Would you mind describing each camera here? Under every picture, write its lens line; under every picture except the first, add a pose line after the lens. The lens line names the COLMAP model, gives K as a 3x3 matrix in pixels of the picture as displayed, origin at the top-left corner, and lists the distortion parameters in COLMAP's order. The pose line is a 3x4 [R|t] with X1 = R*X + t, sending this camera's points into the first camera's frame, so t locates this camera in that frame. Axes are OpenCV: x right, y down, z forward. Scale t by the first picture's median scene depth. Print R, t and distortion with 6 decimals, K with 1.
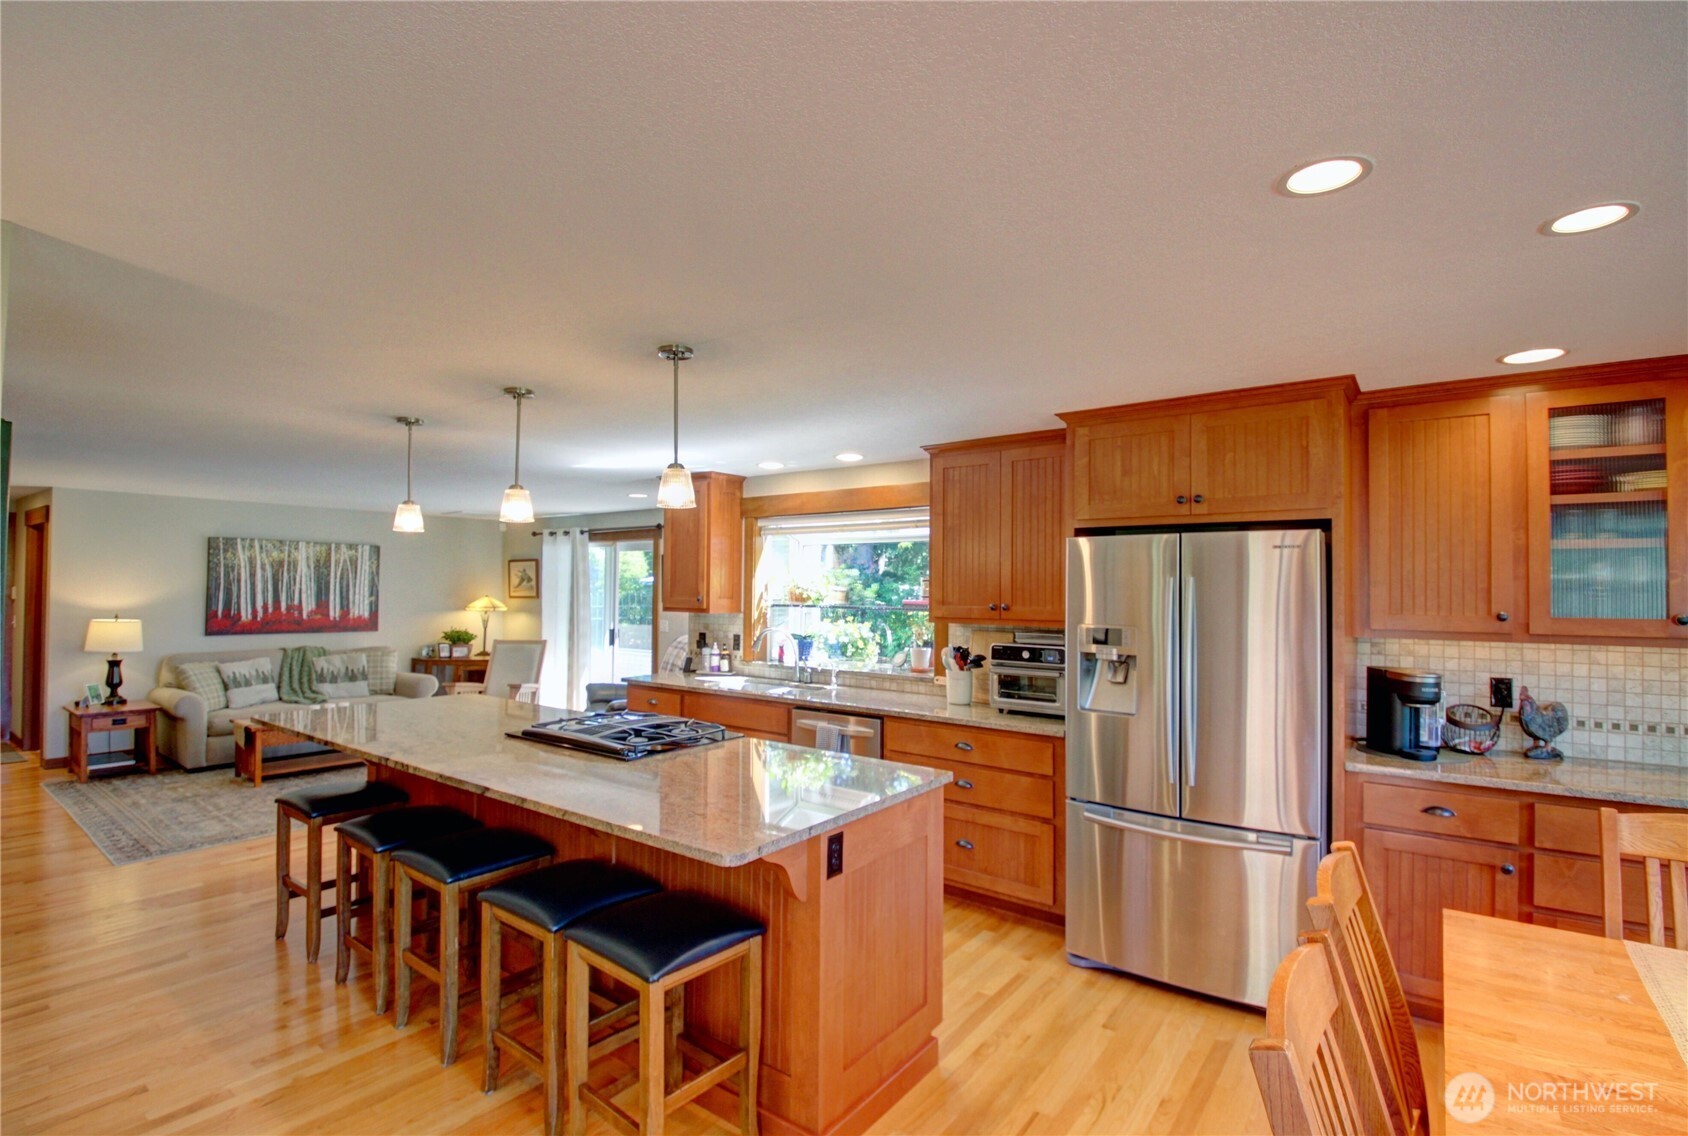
lens RADIAL K [[799.7, 0, 844.0], [0, 799.7, 568.0], [0, 0, 1]] dist [-0.023808, -0.000575]
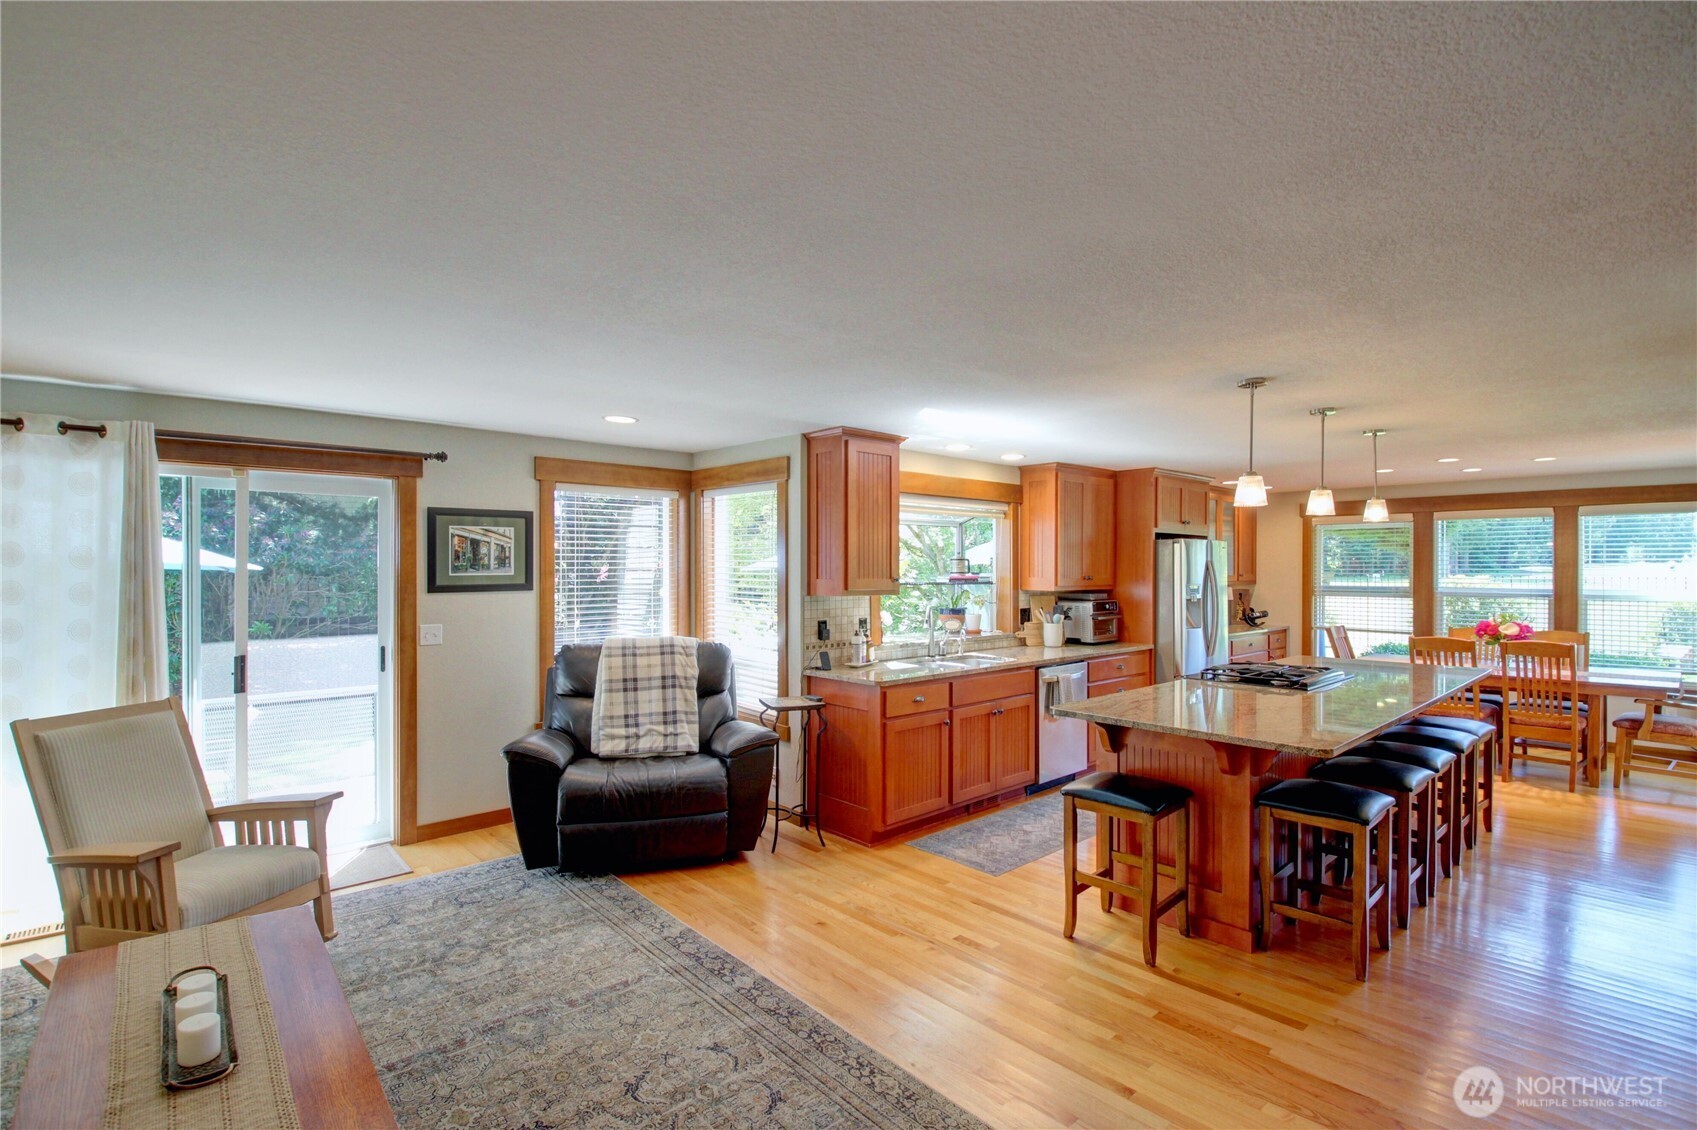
lens RADIAL K [[796.6, 0, 848.5], [0, 796.6, 565.0], [0, 0, 1]] dist [-0.000356, -0.001134]
pose [[0.196348, -0.000968, 0.980534, -0.757727], [-0.022588, 0.999730, 0.005510, 0.014446], [-0.980274, -0.023231, 0.196273, 0.628896]]
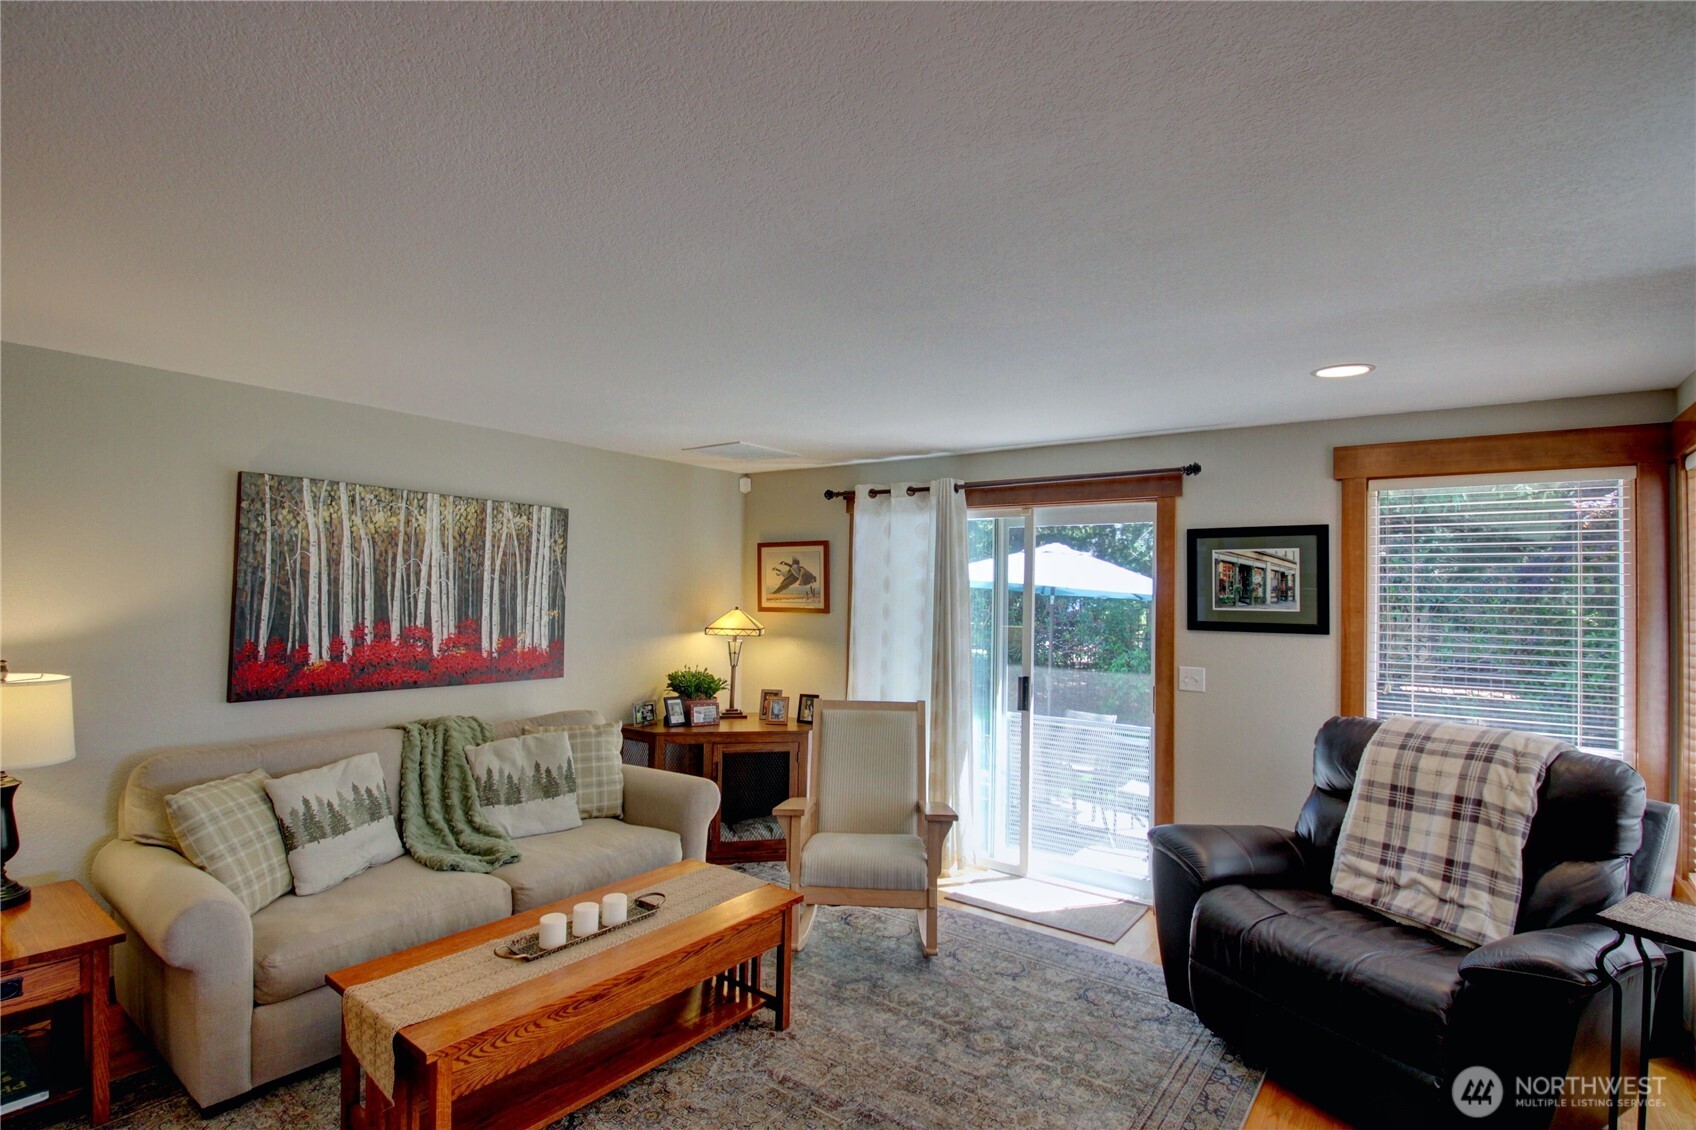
lens RADIAL K [[839.6, 0, 848.0], [0, 839.6, 565.0], [0, 0, 1]] dist [0.031505, -0.031816]
pose [[0.999935, 0.011360, 0.000423, -0.452748], [-0.011358, 0.999925, -0.004475, 0.009307], [-0.000474, 0.004470, 0.999990, 0.513406]]
